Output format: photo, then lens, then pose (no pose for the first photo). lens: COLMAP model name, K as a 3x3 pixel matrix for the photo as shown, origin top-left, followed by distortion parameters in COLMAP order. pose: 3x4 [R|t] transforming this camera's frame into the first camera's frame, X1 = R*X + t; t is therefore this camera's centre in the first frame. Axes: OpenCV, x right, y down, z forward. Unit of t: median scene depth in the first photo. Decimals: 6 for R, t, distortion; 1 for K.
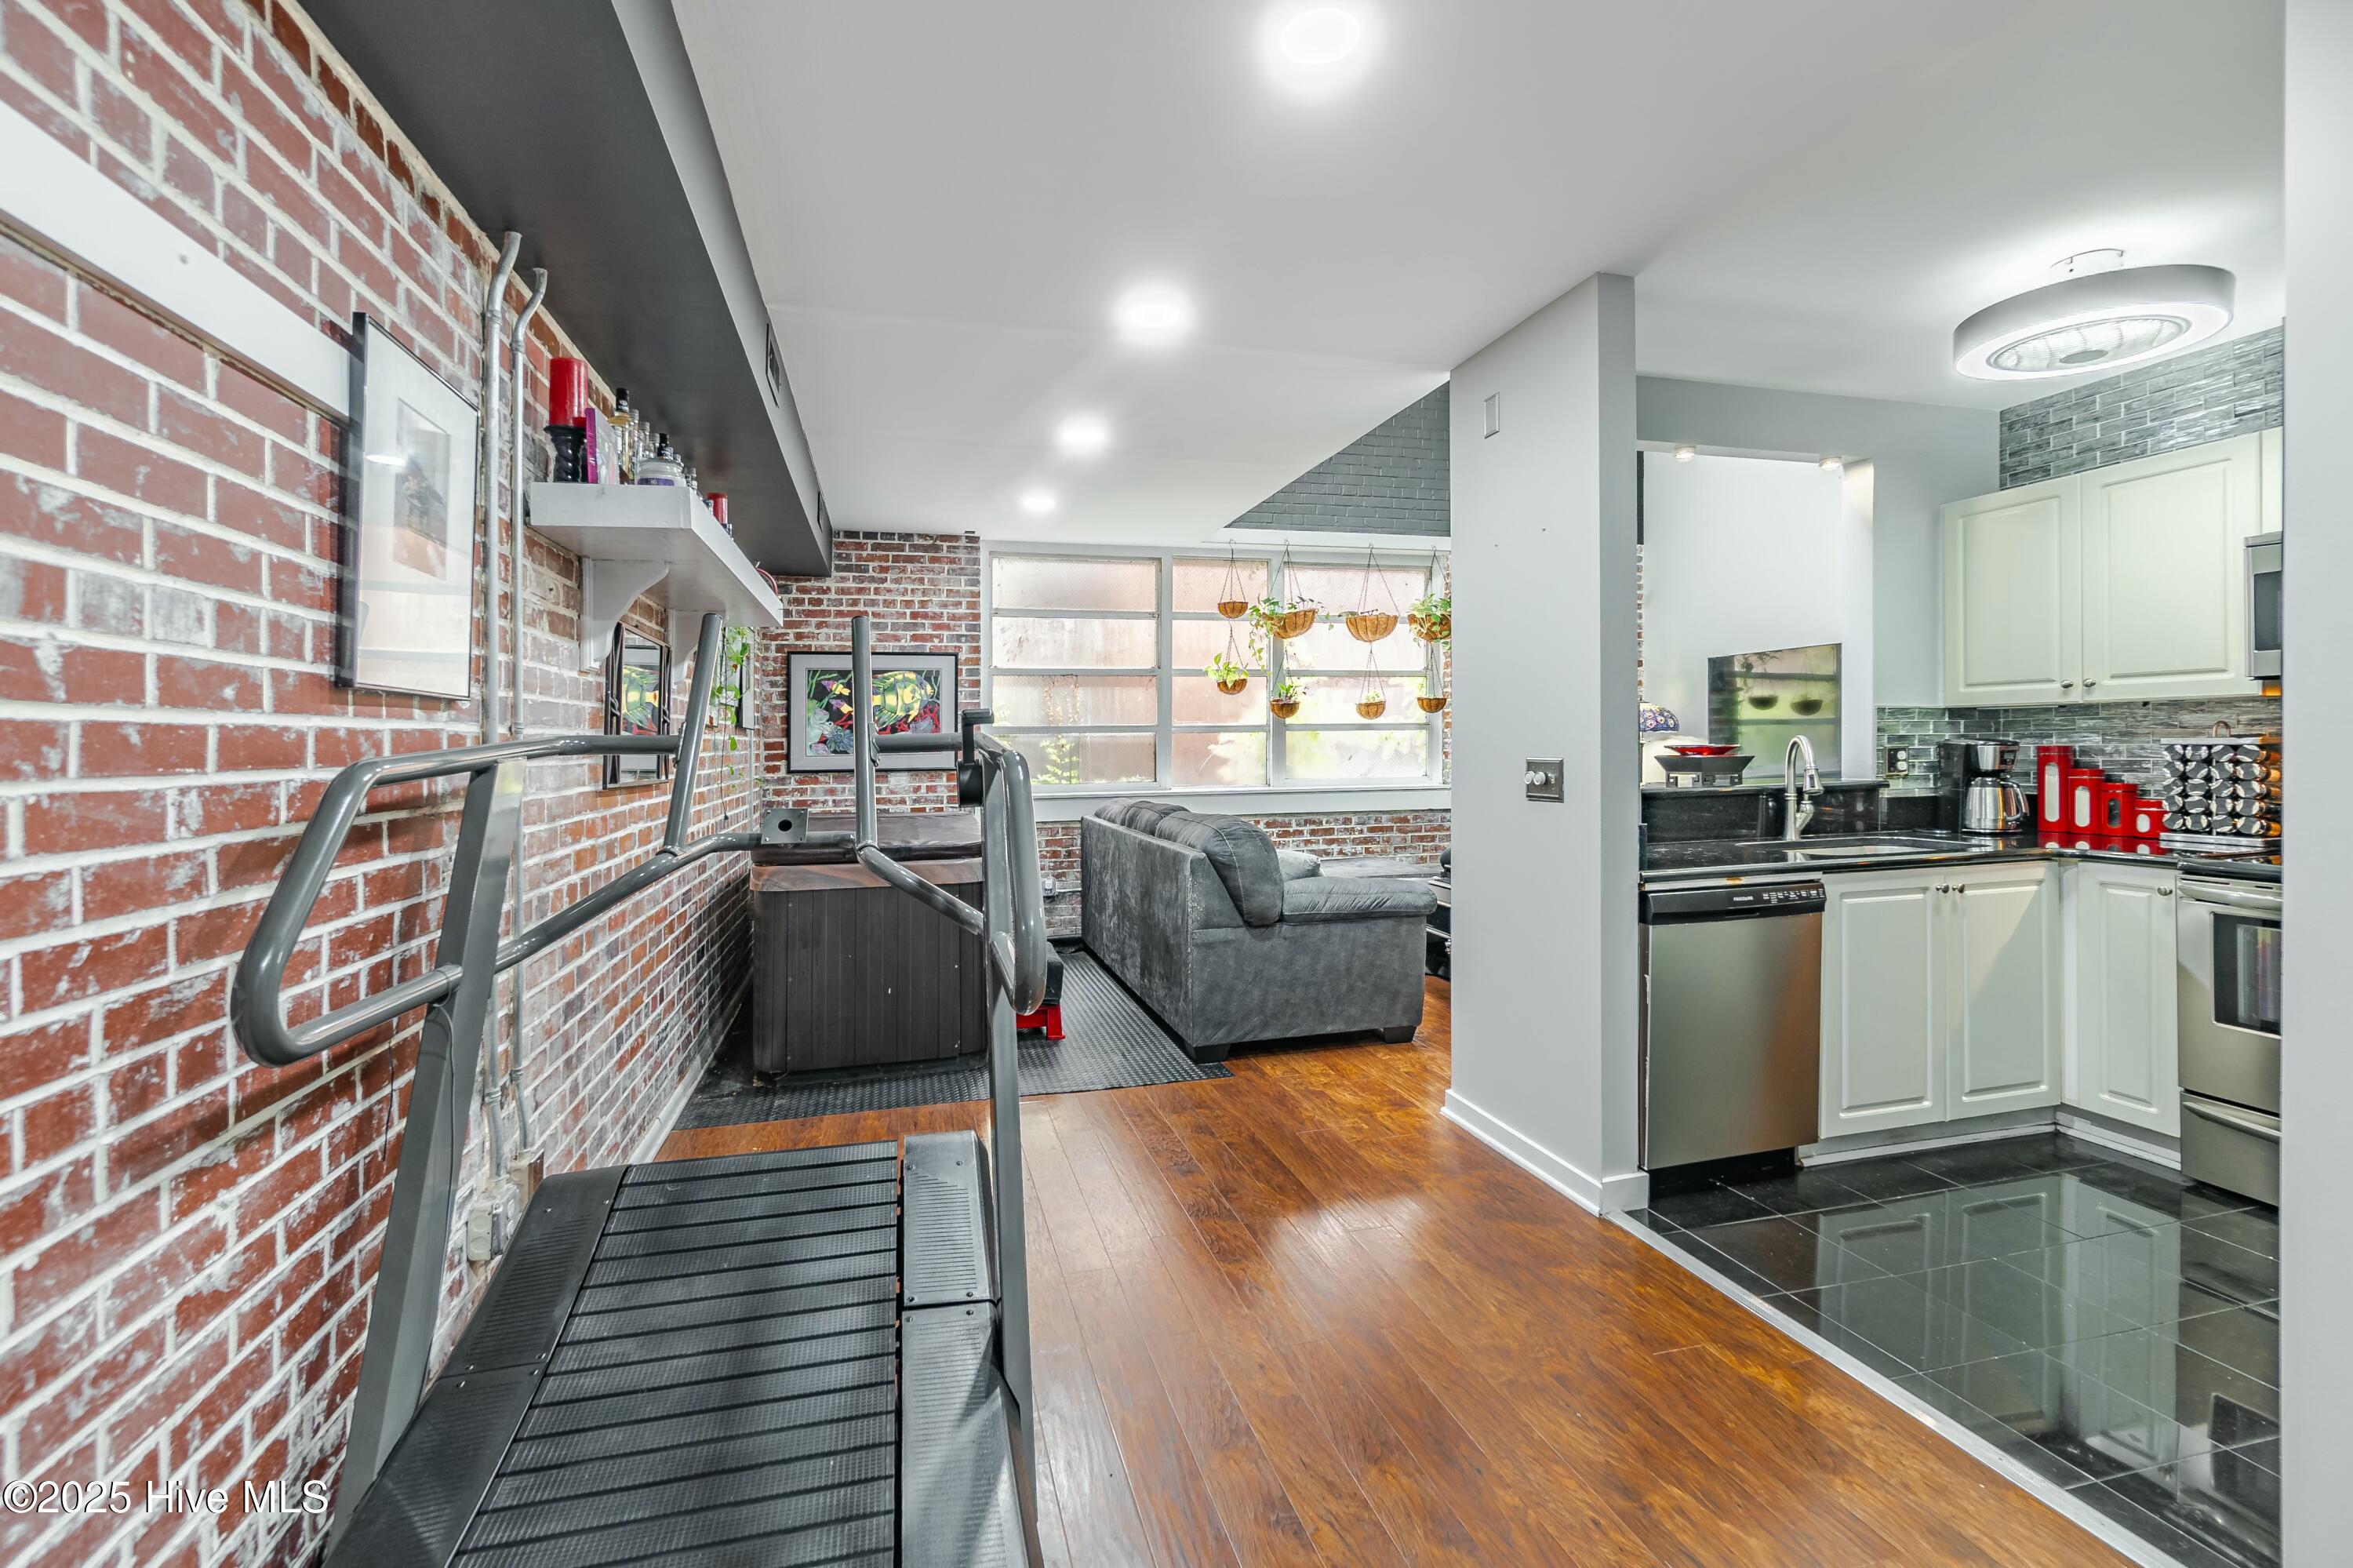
lens RADIAL K [[1024.7, 0, 1166.4], [0, 1024.7, 738.9], [0, 0, 1]] dist [-0.001542, 0.001258]
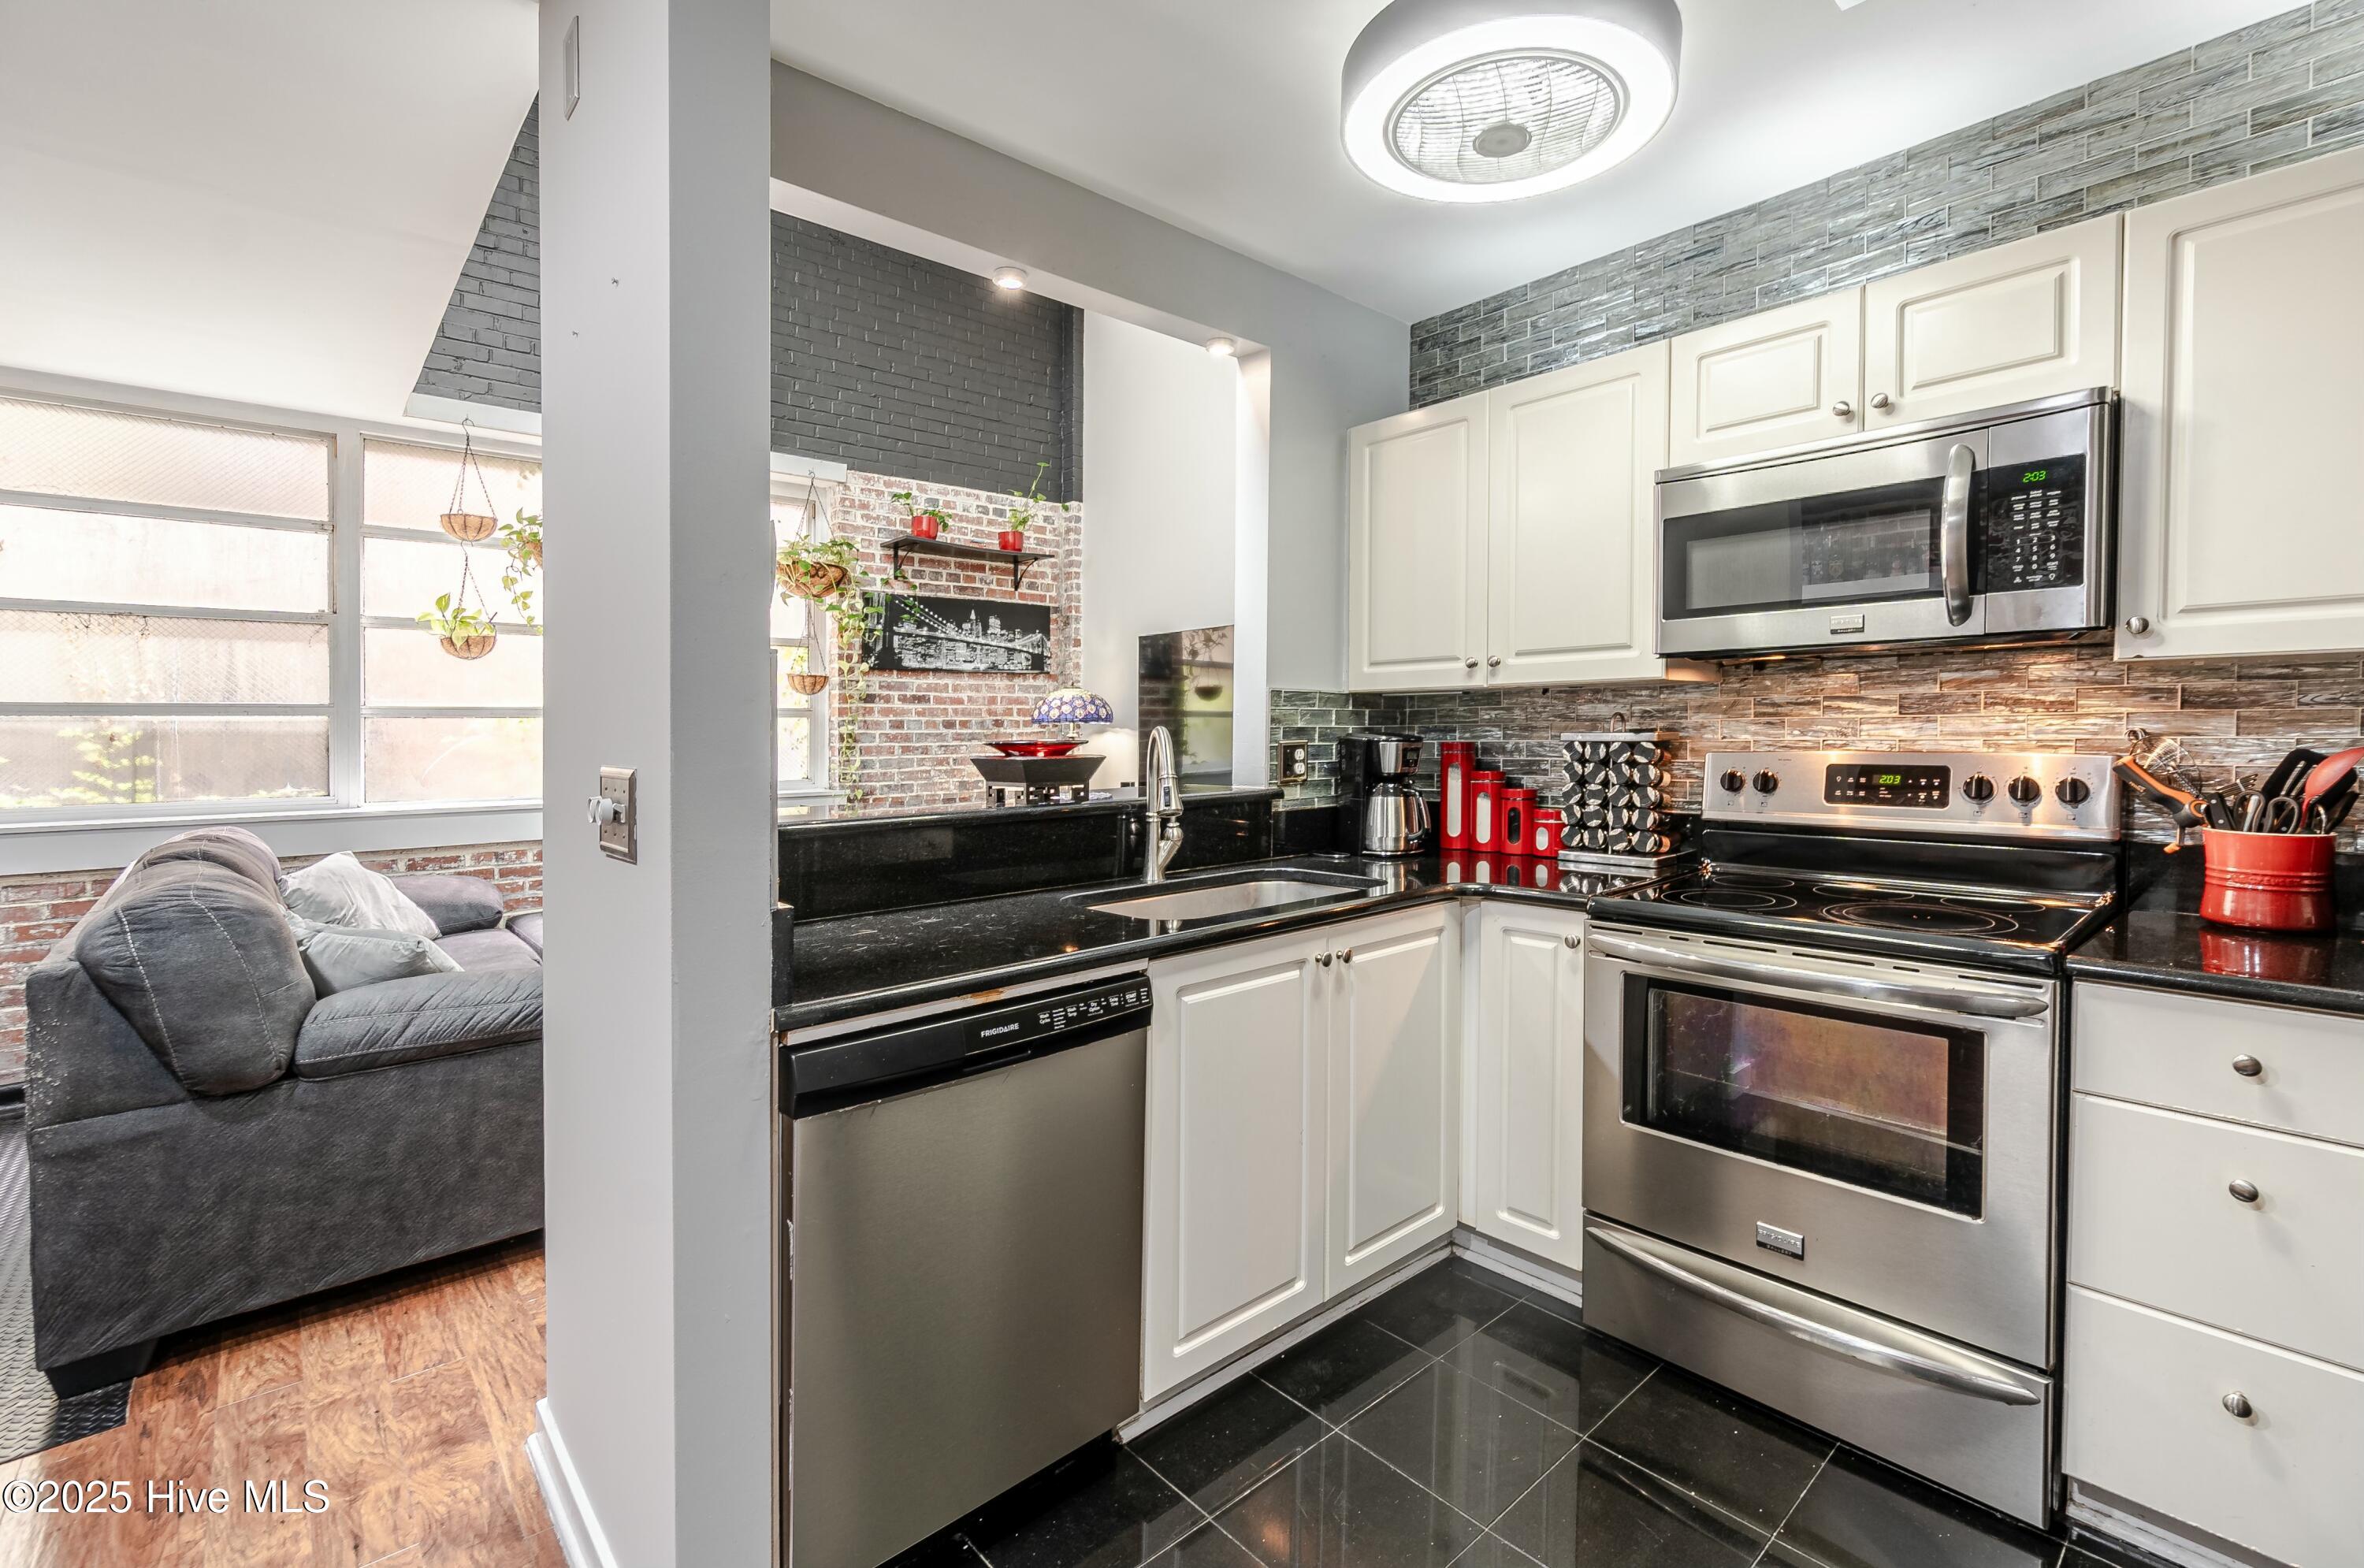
lens RADIAL K [[1029.4, 0, 1192.7], [0, 1029.4, 767.7], [0, 0, 1]] dist [-0.001542, 0.001258]
pose [[0.893856, -0.009933, 0.448244, 0.290740], [-0.006303, 0.999377, 0.034717, 0.000160], [-0.448309, -0.033857, 0.893237, 0.337929]]
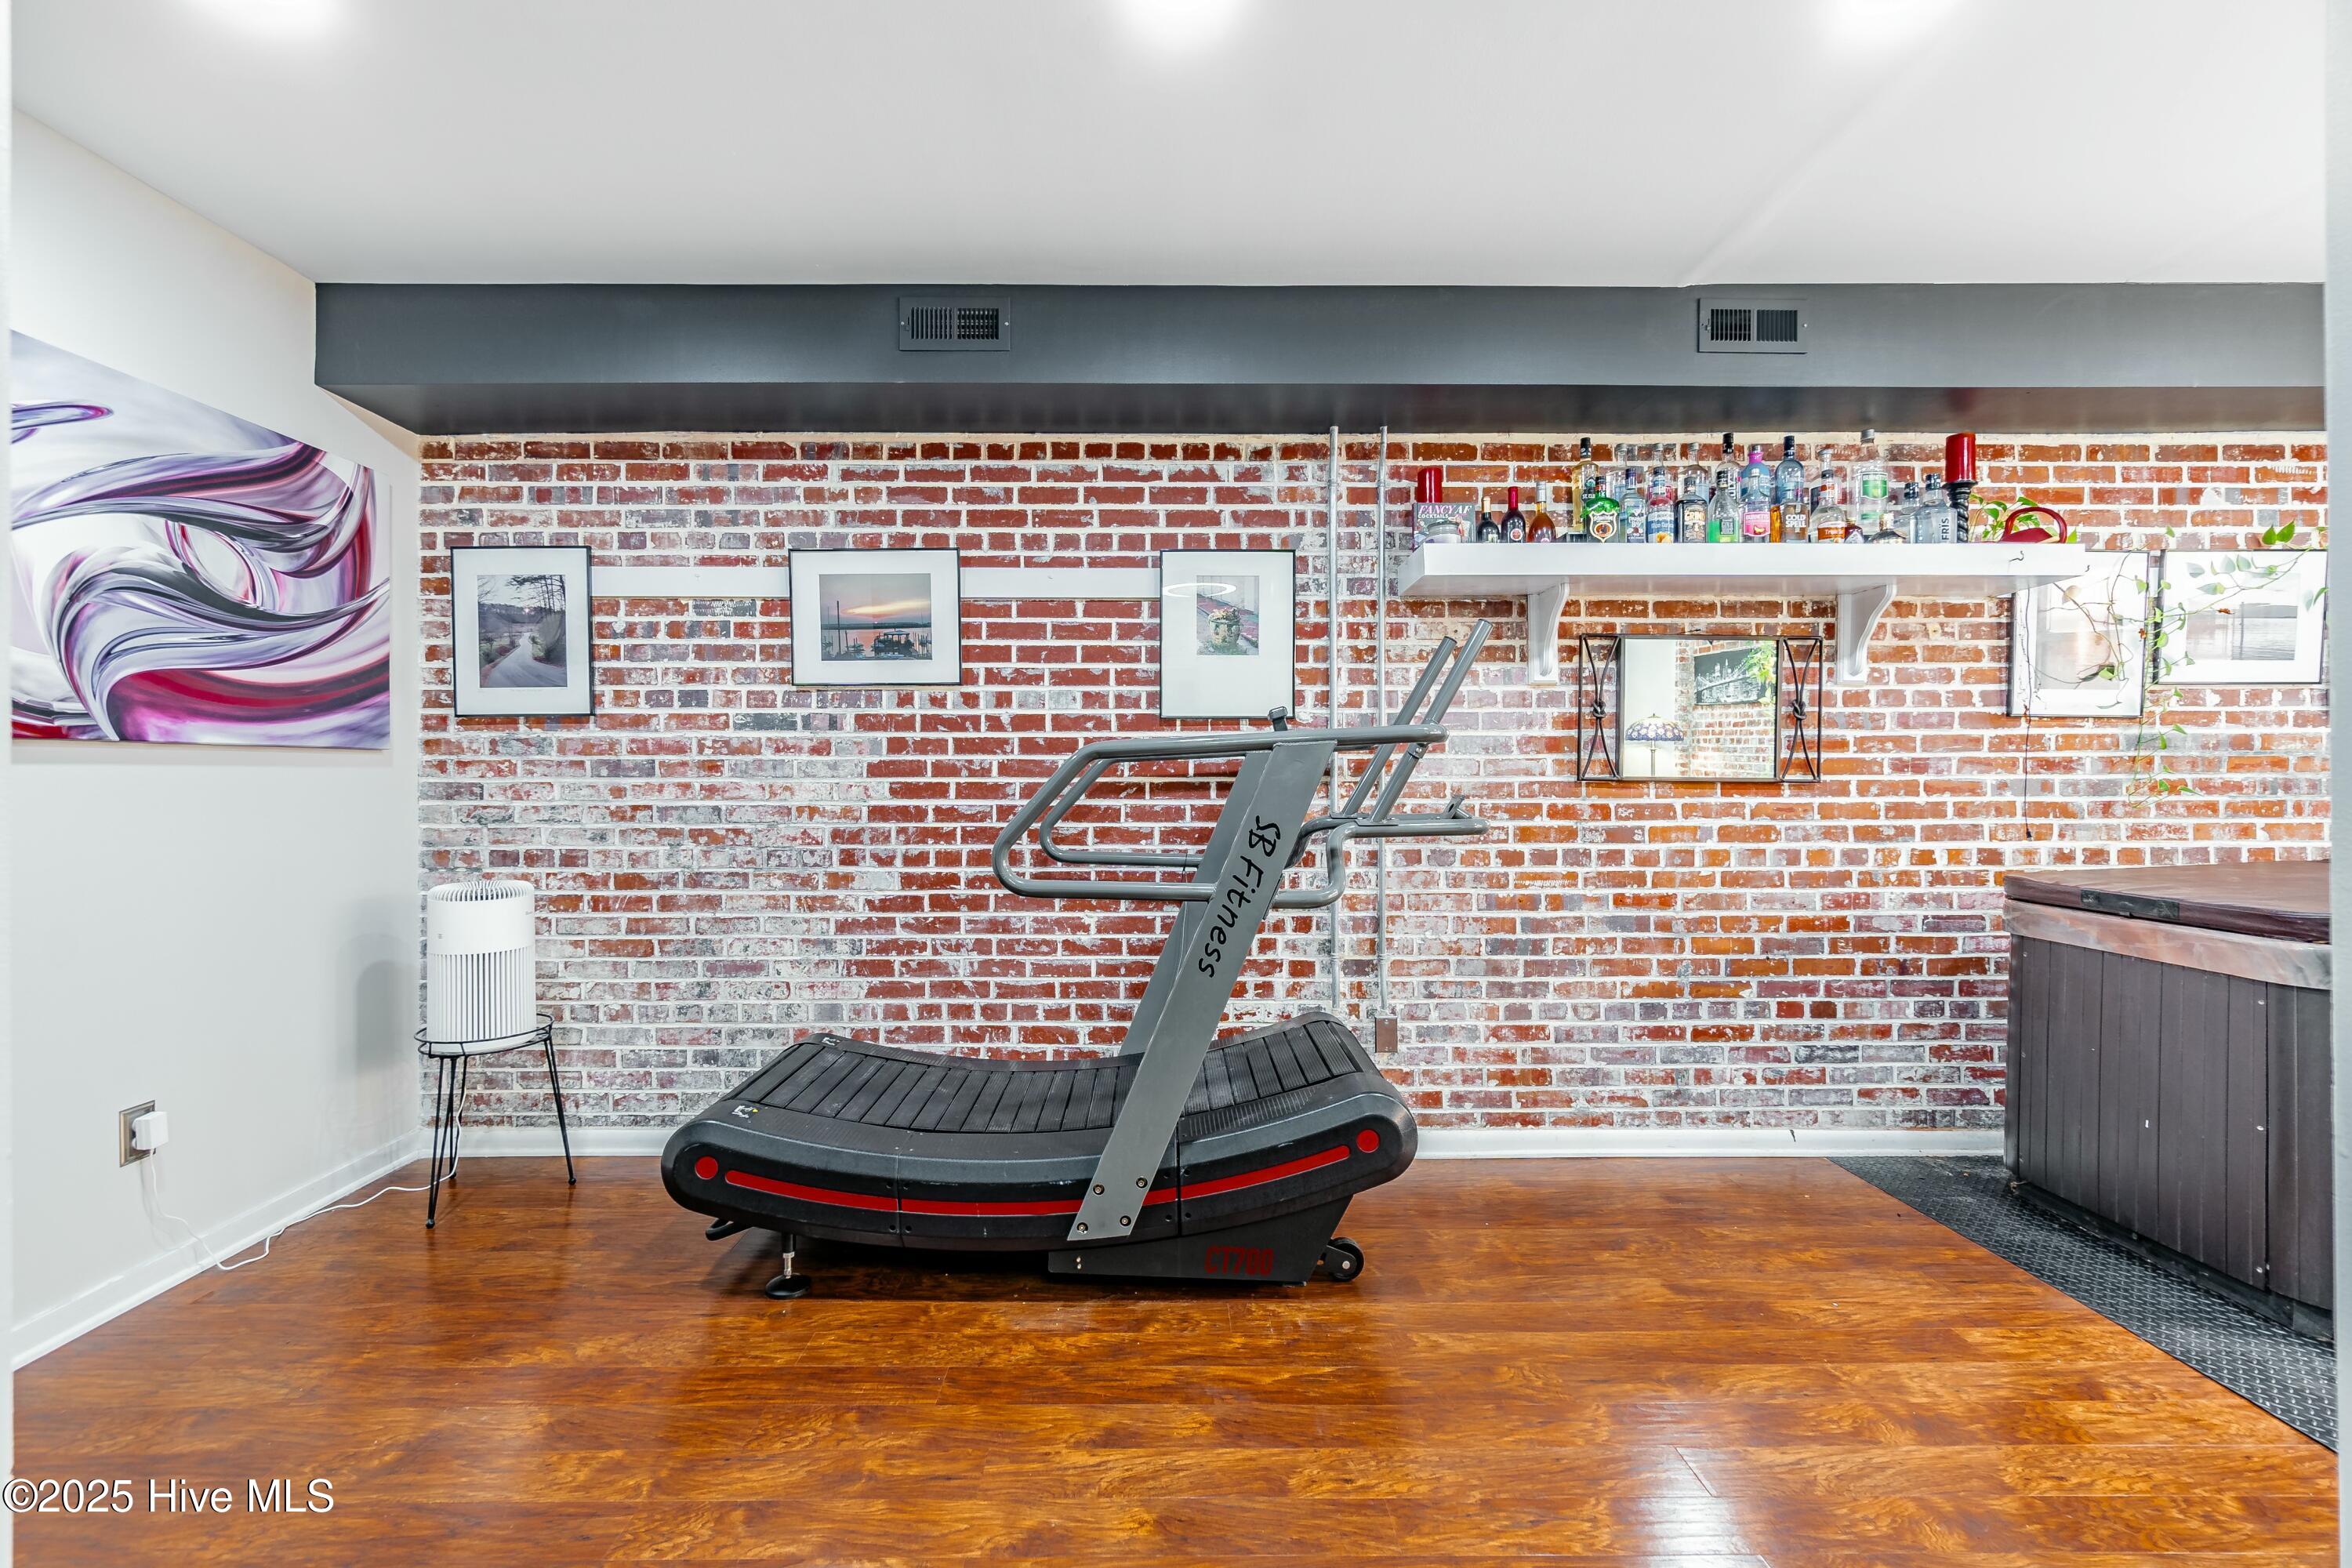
lens RADIAL K [[1024.2, 0, 1181.5], [0, 1024.2, 760.6], [0, 0, 1]] dist [-0.001542, 0.001258]
pose [[-0.248527, -0.011424, -0.968557, 0.471025], [0.008303, 0.999869, -0.013924, 0.025770], [0.968589, -0.011502, -0.248400, 0.556701]]
